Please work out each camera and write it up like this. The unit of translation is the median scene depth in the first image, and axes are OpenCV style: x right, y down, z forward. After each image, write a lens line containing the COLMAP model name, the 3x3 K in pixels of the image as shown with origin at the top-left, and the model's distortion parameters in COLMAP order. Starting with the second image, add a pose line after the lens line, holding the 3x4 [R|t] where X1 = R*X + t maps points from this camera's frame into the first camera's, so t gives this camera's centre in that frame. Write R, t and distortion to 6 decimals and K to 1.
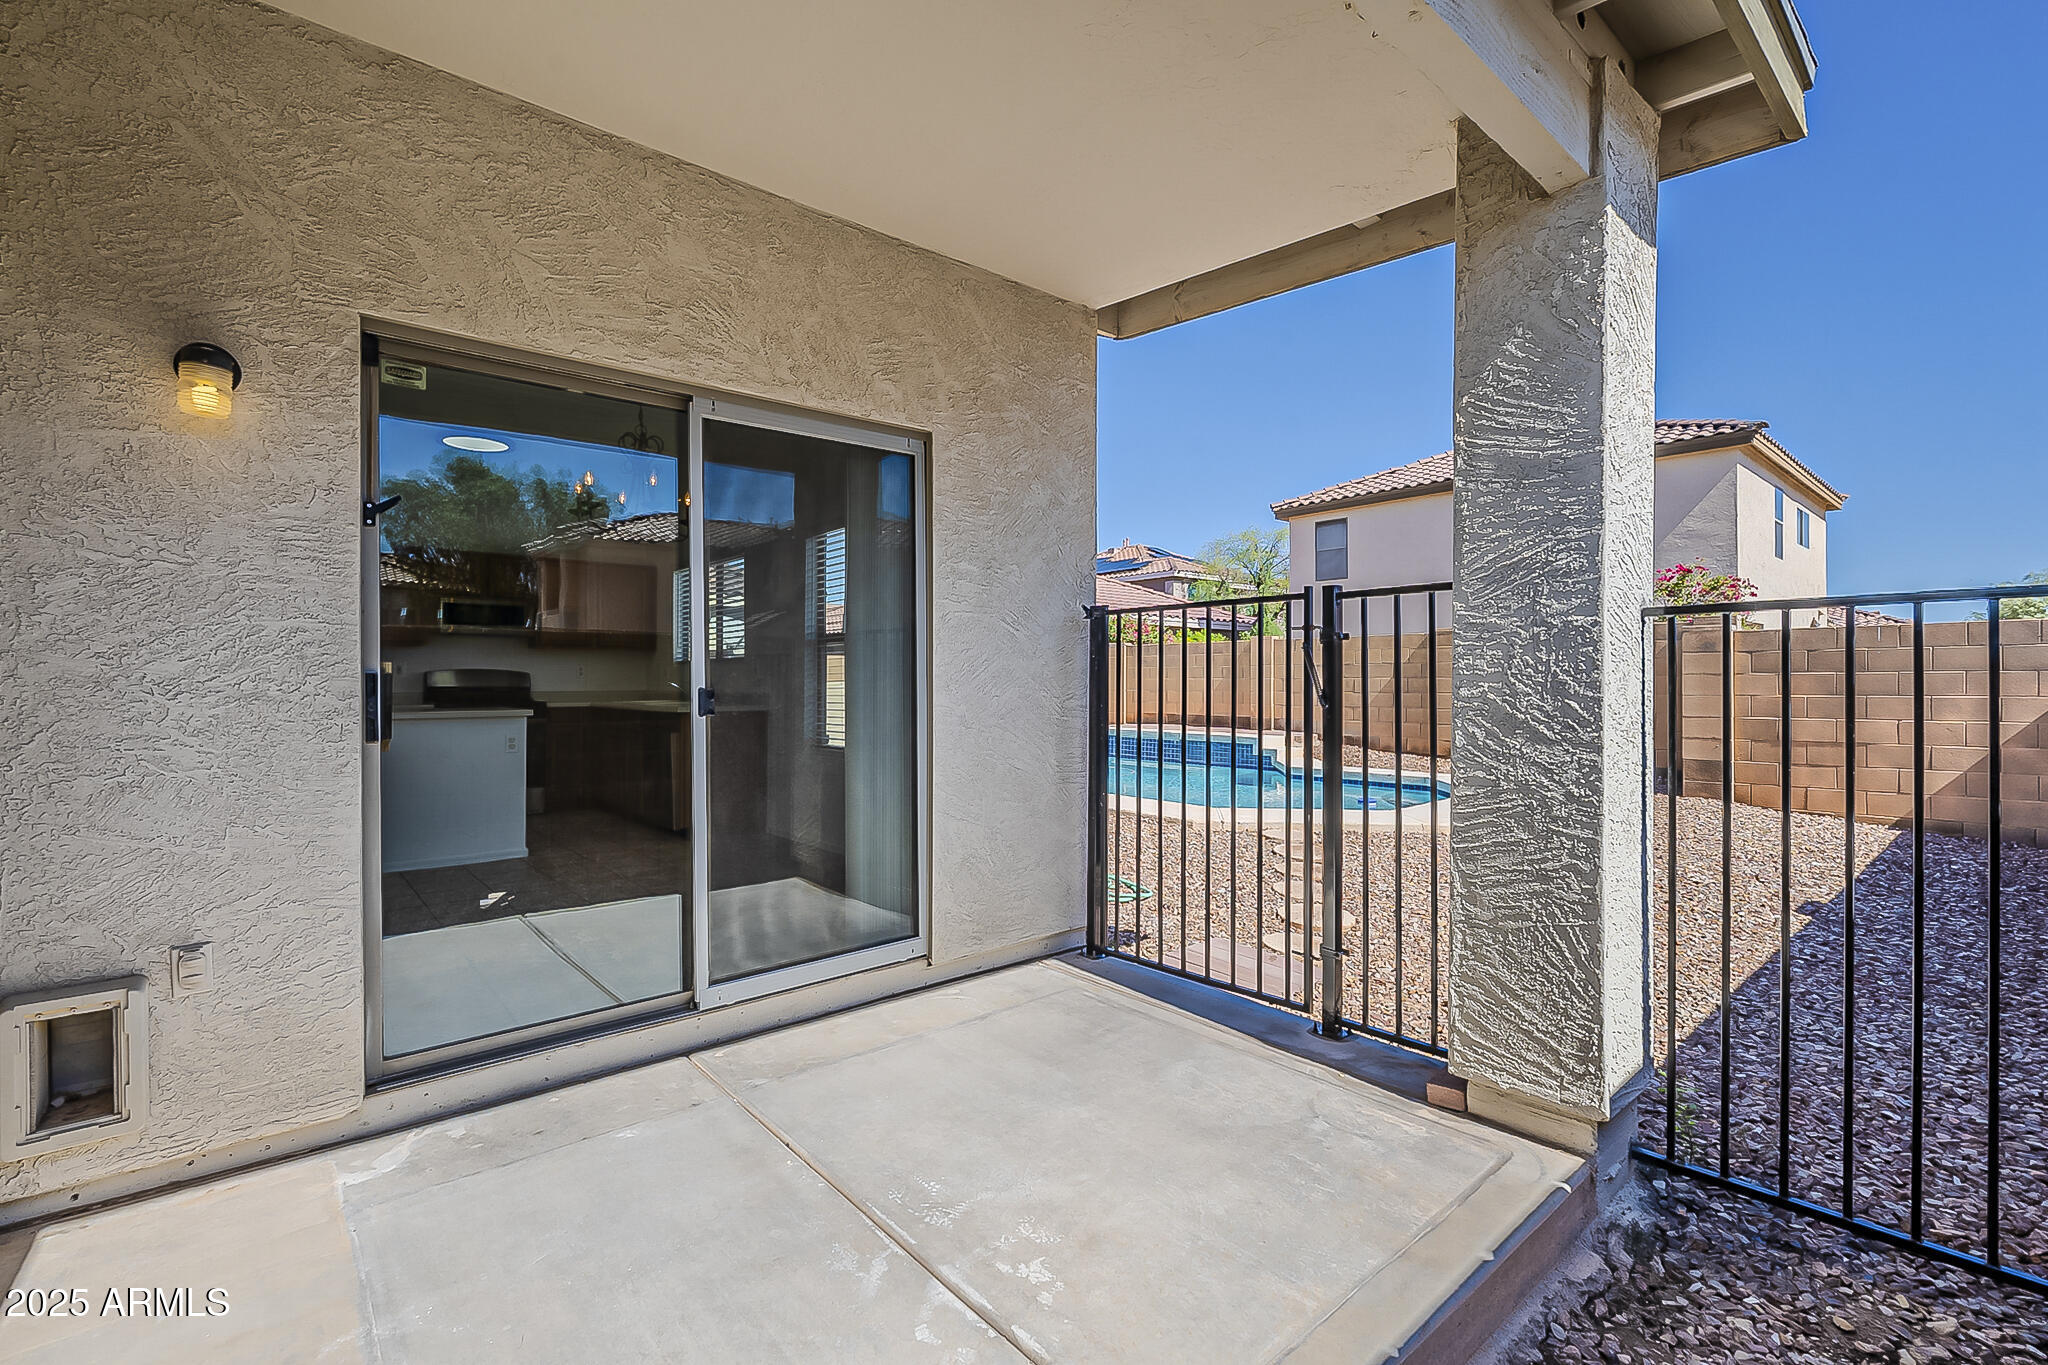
lens RADIAL K [[909.7, 0, 1026.2], [0, 909.7, 678.7], [0, 0, 1]] dist [-0.004333, 0.000986]
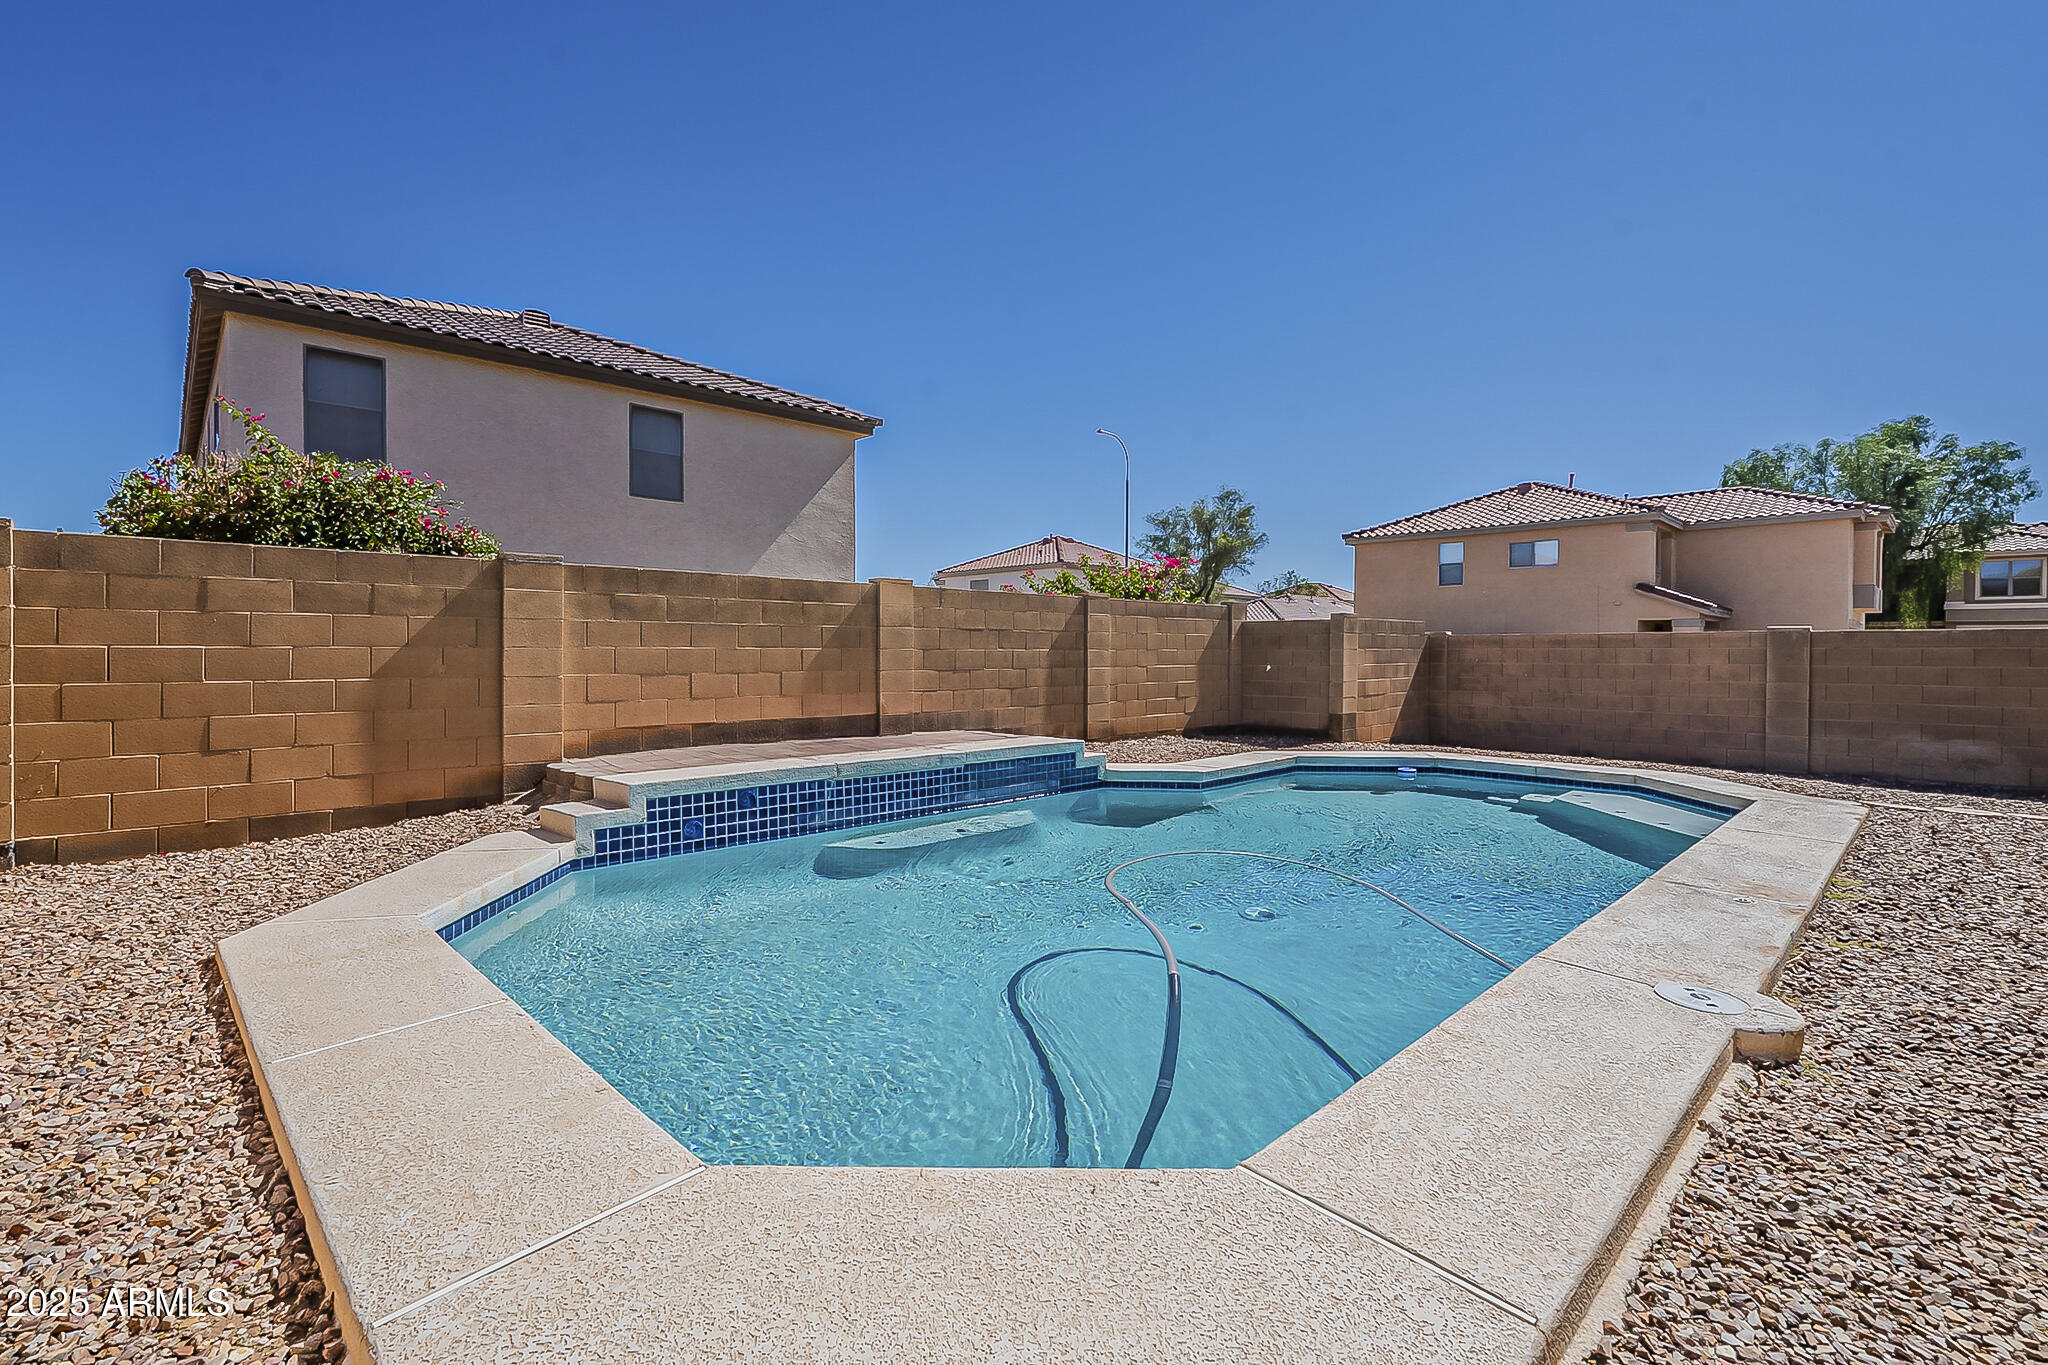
lens RADIAL K [[909.7, 0, 1034.9], [0, 909.7, 668.1], [0, 0, 1]] dist [-0.004333, 0.000986]
pose [[-0.047100, -0.017560, 0.998736, -0.258494], [-0.005645, 0.999834, 0.017313, 0.001361], [-0.998874, -0.004823, -0.047192, 0.711907]]
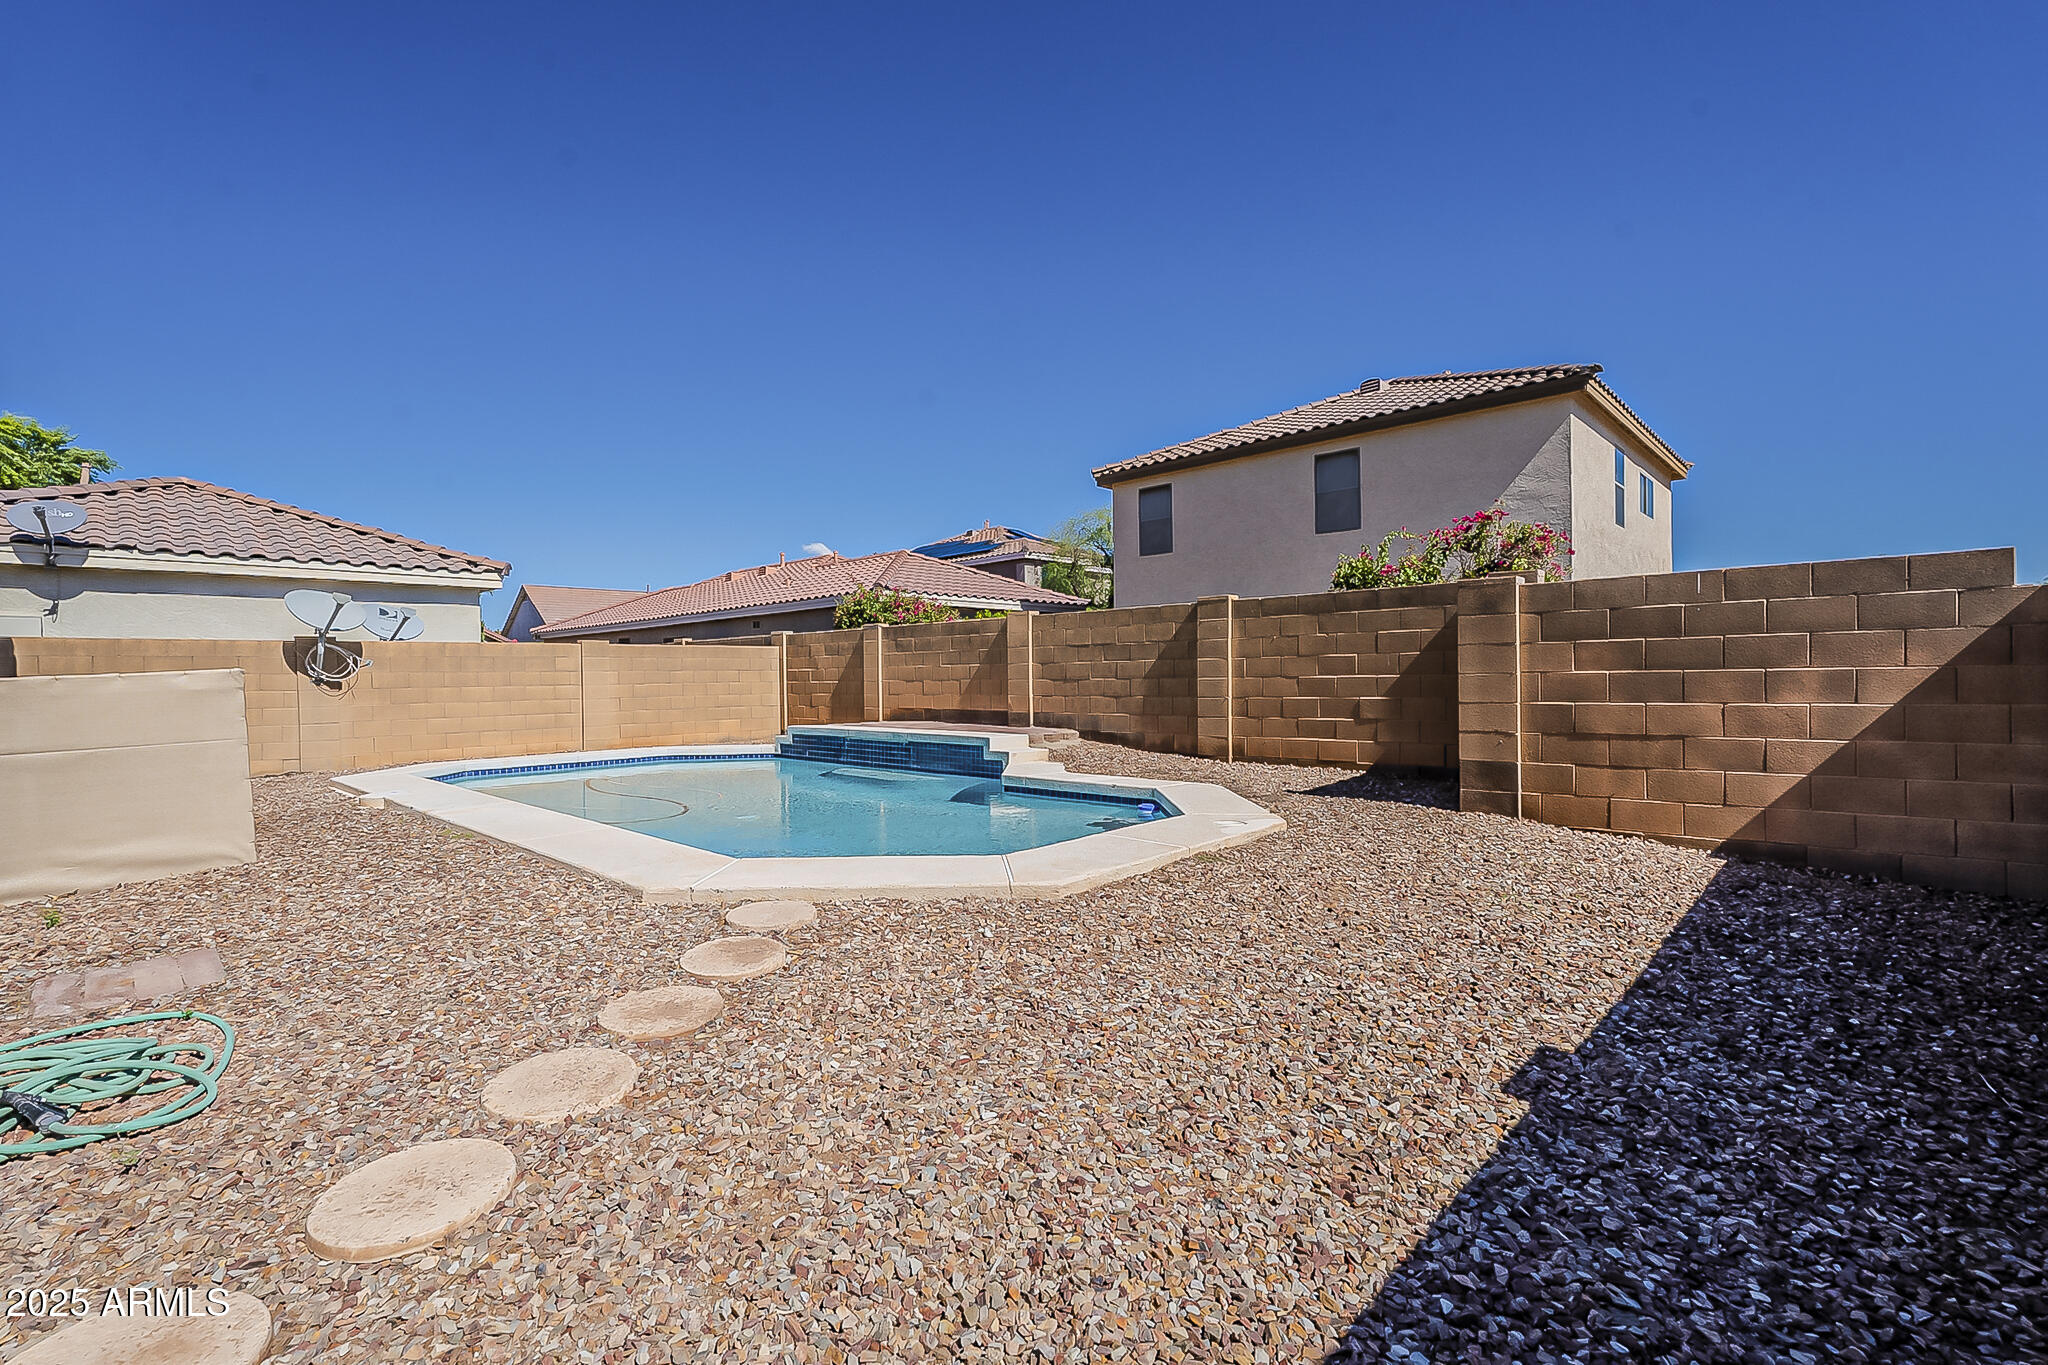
lens RADIAL K [[909.7, 0, 1032.5], [0, 909.7, 684.3], [0, 0, 1]] dist [-0.004333, 0.000986]
pose [[0.995247, -0.014007, 0.096369, 0.148819], [0.012789, 0.999830, 0.013248, 0.006033], [-0.096538, -0.011953, 0.995258, 0.144608]]
